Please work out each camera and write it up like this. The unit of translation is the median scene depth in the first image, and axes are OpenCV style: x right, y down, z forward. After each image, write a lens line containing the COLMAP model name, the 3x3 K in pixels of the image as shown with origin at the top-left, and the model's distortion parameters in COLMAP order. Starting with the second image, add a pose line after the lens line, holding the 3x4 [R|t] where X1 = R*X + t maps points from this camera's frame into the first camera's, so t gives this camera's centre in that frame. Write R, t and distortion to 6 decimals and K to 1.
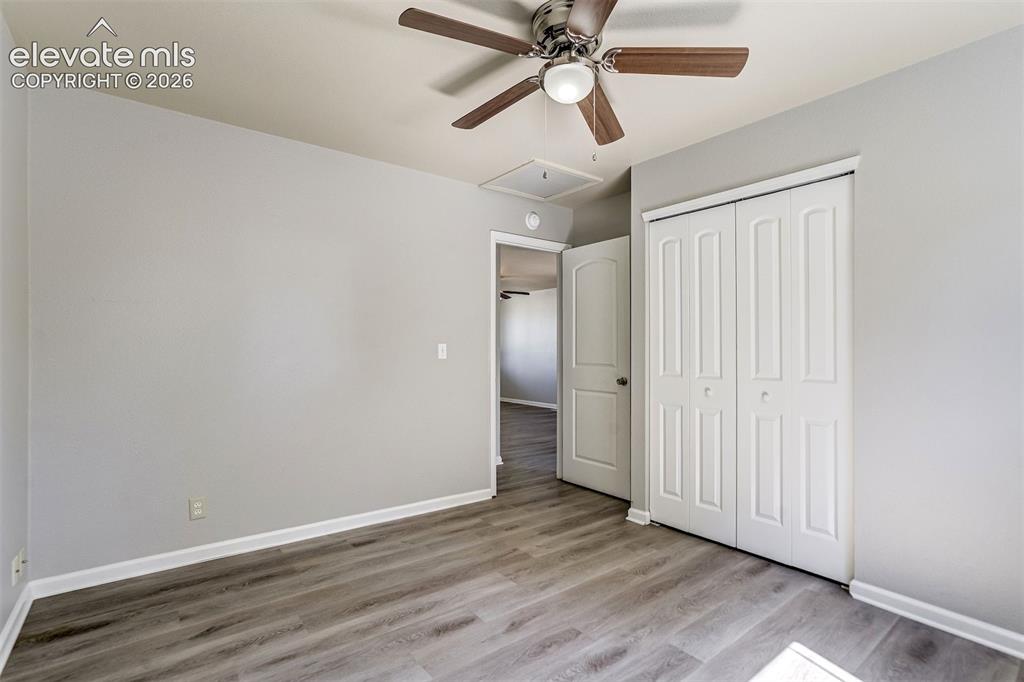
lens RADIAL K [[480.6, 0, 507.7], [0, 480.6, 347.9], [0, 0, 1]] dist [-0.028144, 0.011773]
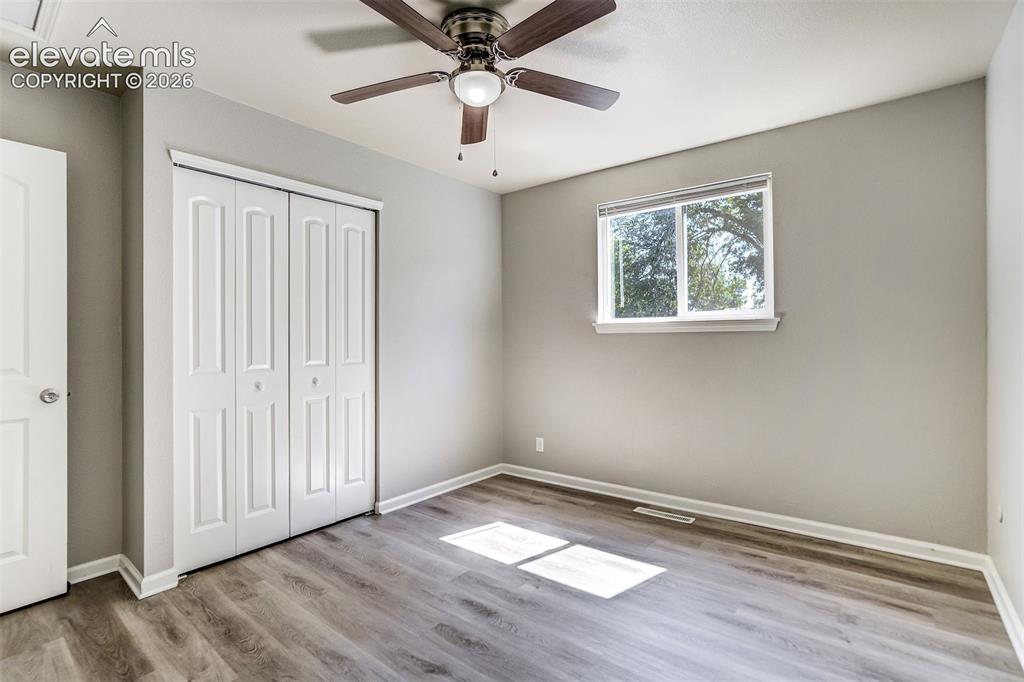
lens RADIAL K [[480.6, 0, 521.2], [0, 480.6, 338.0], [0, 0, 1]] dist [-0.028144, 0.011773]
pose [[-0.244444, -0.006230, 0.969644, -0.663464], [0.004393, 0.999962, 0.007533, -0.006131], [-0.969654, 0.006101, -0.244407, 0.838232]]
